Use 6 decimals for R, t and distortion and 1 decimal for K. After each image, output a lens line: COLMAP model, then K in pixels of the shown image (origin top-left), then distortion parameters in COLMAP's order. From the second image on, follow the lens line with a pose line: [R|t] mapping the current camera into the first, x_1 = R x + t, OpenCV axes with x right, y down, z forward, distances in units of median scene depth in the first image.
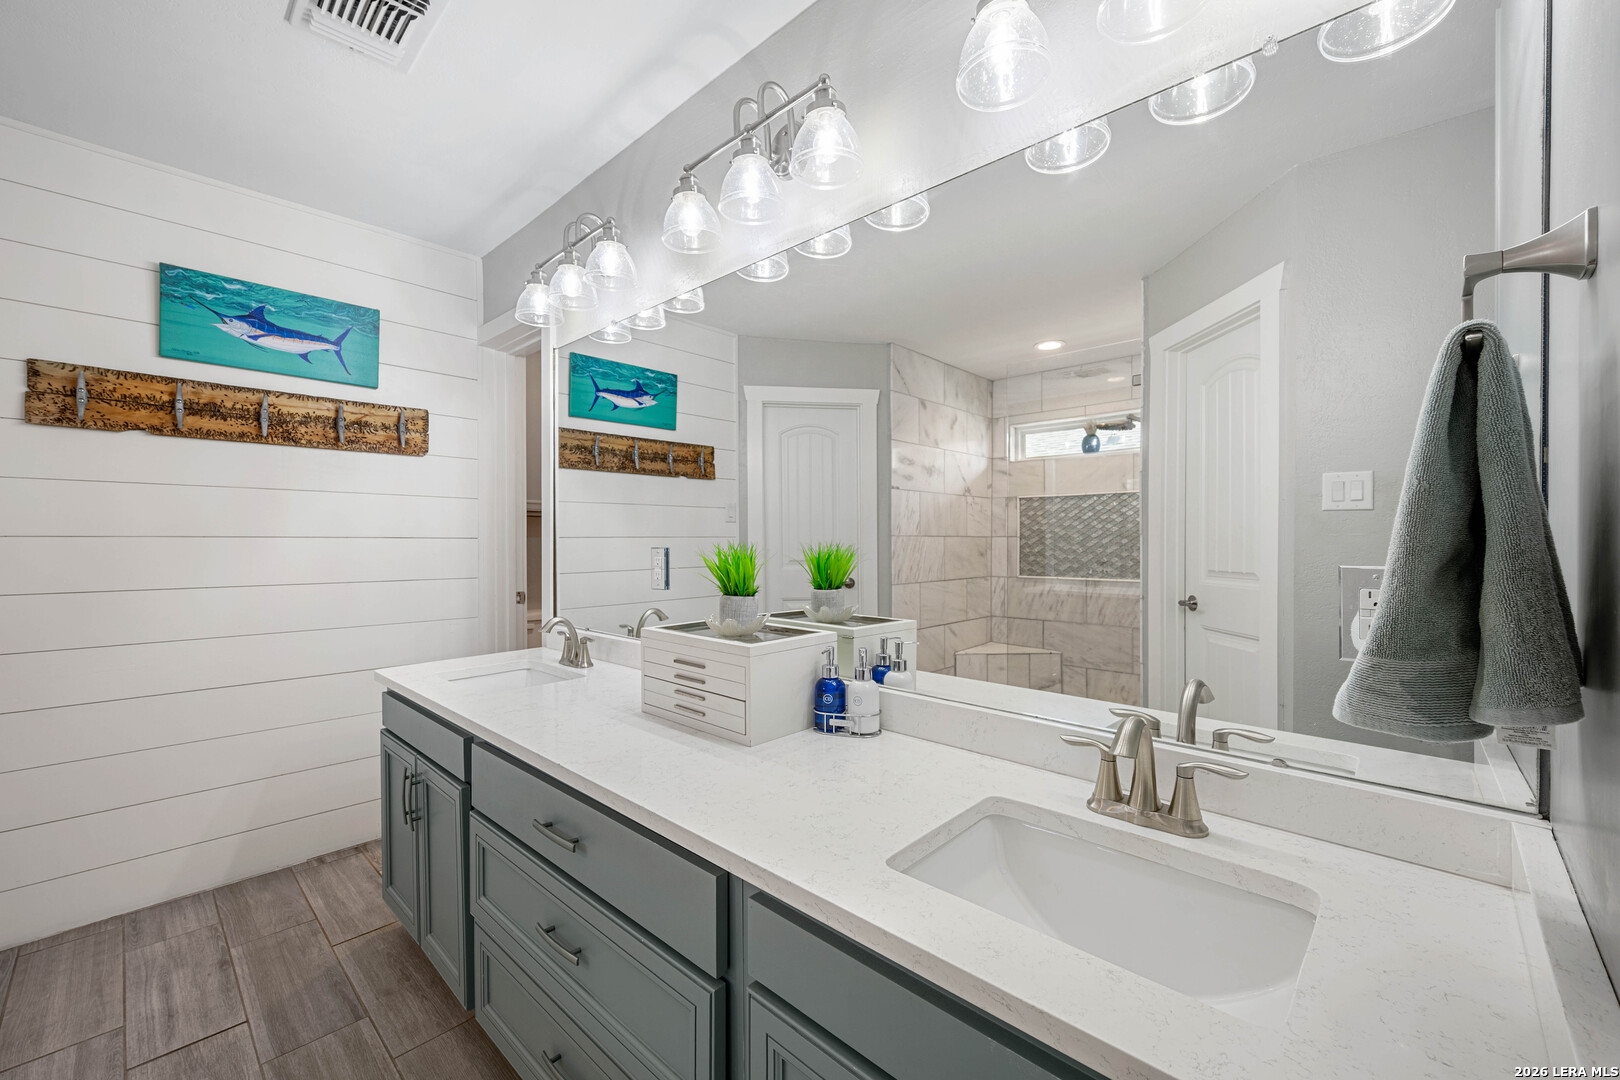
lens RADIAL K [[642.7, 0, 810.5], [0, 642.7, 546.2], [0, 0, 1]] dist [-0.002910, 0.000547]
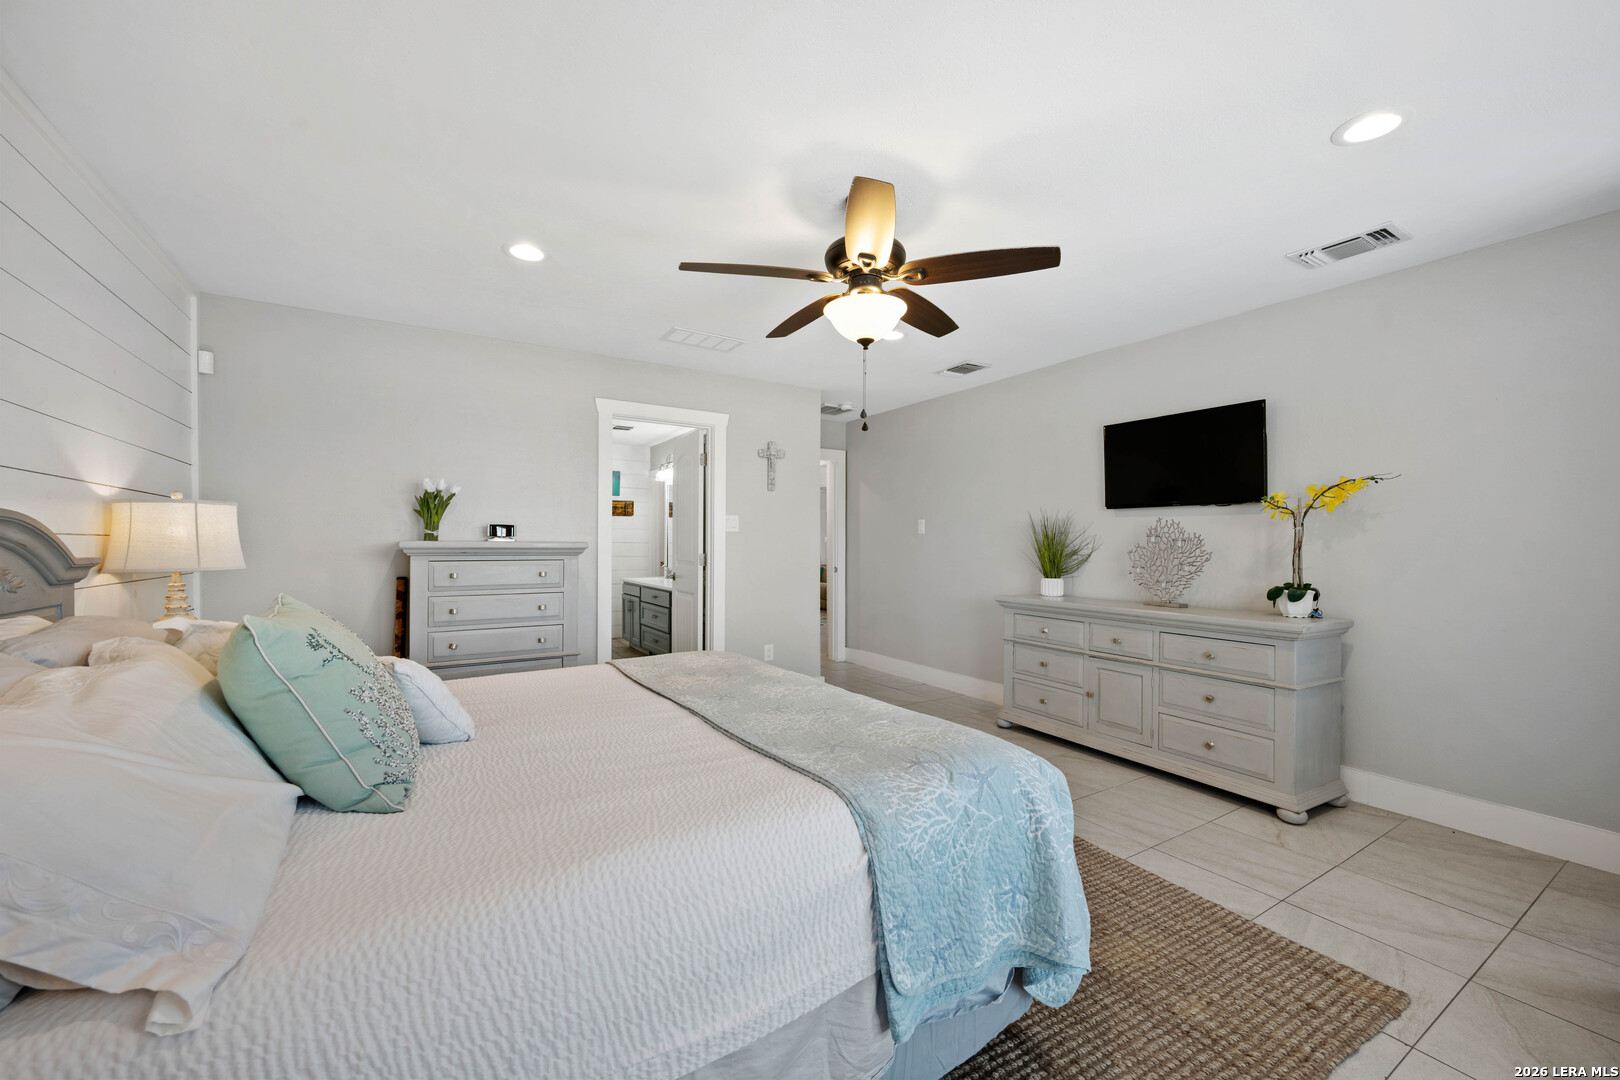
lens RADIAL K [[642.7, 0, 809.0], [0, 642.7, 541.9], [0, 0, 1]] dist [-0.002910, 0.000547]
pose [[0.962054, -0.008613, -0.272723, 1.626416], [0.004891, 0.999885, -0.014322, 0.031662], [0.272815, 0.012444, 0.961986, -2.673639]]
